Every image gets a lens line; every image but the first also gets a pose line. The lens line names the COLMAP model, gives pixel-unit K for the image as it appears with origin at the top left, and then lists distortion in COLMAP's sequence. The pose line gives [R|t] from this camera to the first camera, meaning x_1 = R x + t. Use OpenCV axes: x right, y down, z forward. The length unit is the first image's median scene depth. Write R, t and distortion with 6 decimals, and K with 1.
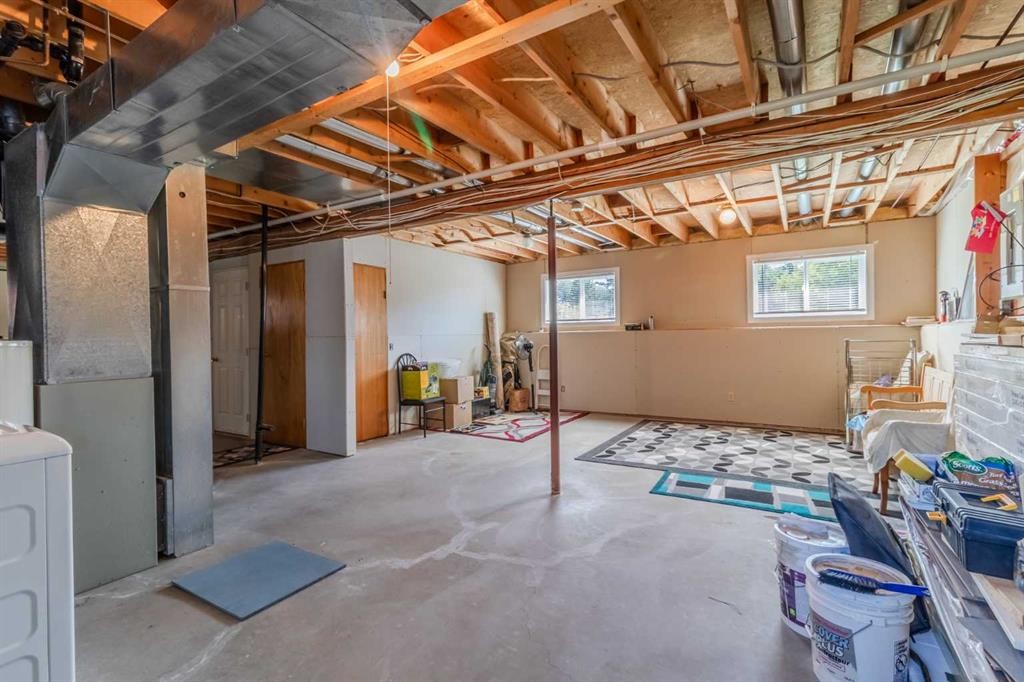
lens RADIAL K [[472.7, 0, 515.0], [0, 472.7, 342.4], [0, 0, 1]] dist [0.005480, 0.000767]
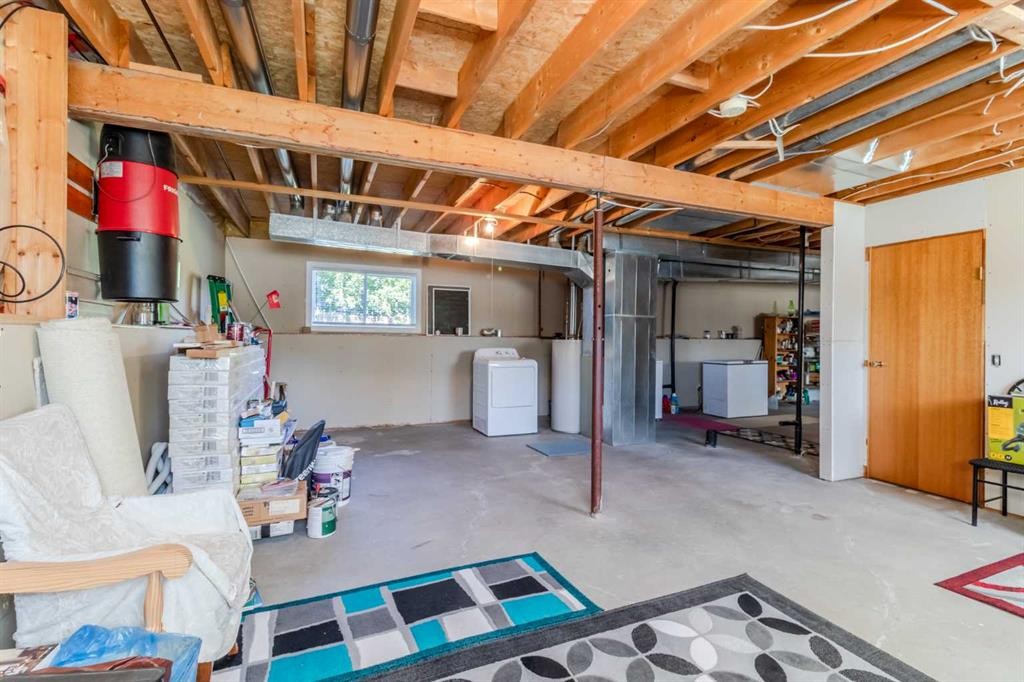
lens RADIAL K [[472.7, 0, 515.0], [0, 472.7, 342.4], [0, 0, 1]] dist [0.005480, 0.000767]
pose [[-0.588665, 0.016186, -0.808215, 0.862747], [-0.006197, 0.999680, 0.024534, -0.031951], [0.808353, 0.019451, -0.588376, 1.345732]]
